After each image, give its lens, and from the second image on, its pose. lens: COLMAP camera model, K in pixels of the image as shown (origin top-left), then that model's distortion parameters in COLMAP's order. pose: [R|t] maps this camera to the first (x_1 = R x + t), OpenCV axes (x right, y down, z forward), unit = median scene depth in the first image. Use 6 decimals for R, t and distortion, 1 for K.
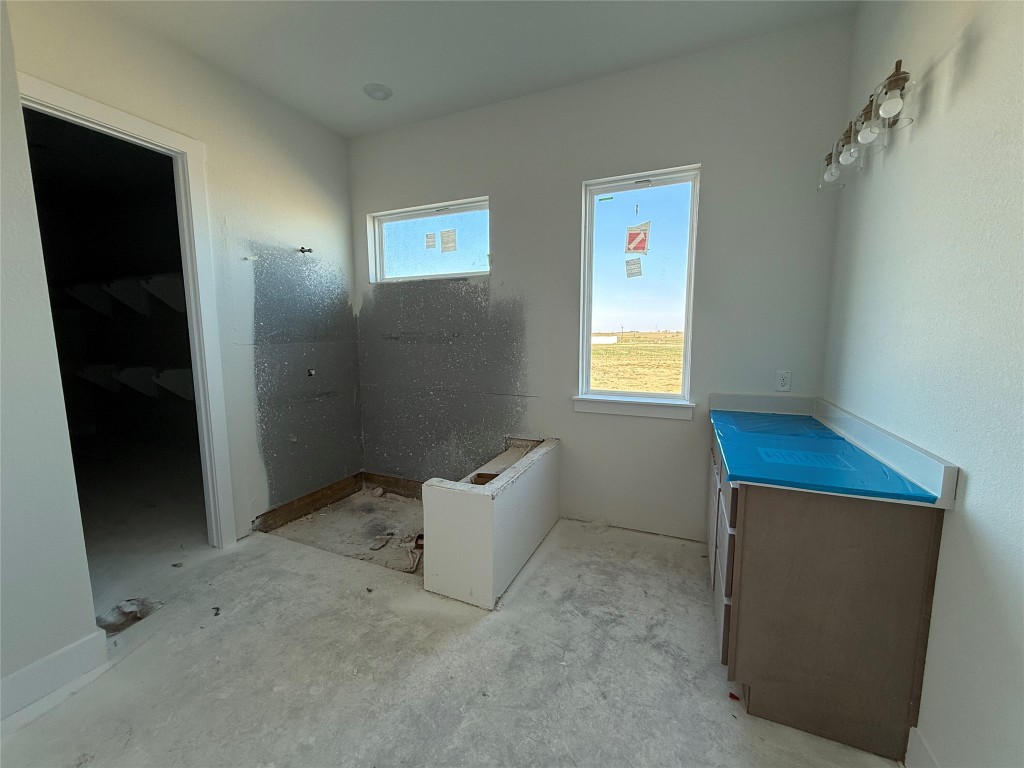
lens RADIAL K [[410.3, 0, 512.0], [0, 410.3, 384.0], [0, 0, 1]] dist [-0.000094, -0.000143]
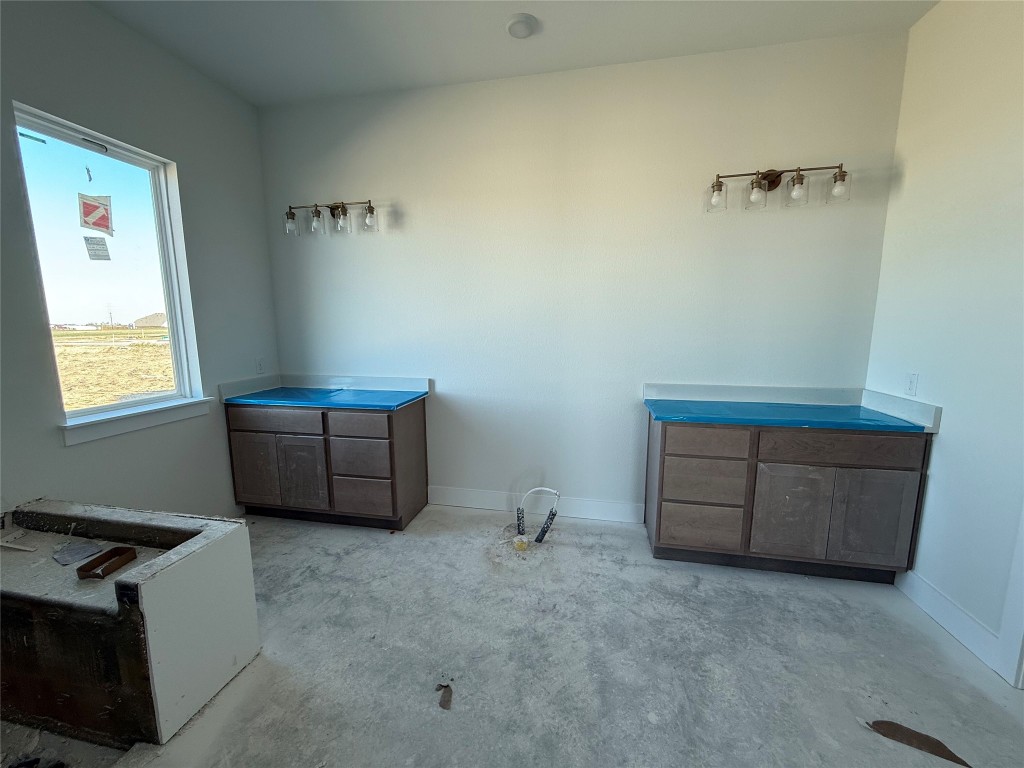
lens RADIAL K [[410.3, 0, 512.0], [0, 410.3, 384.0], [0, 0, 1]] dist [-0.000094, -0.000143]
pose [[-0.218876, -0.138573, 0.965863, -0.937013], [0.120632, 0.978428, 0.167712, -0.085794], [-0.968267, 0.153222, -0.197438, 0.574905]]
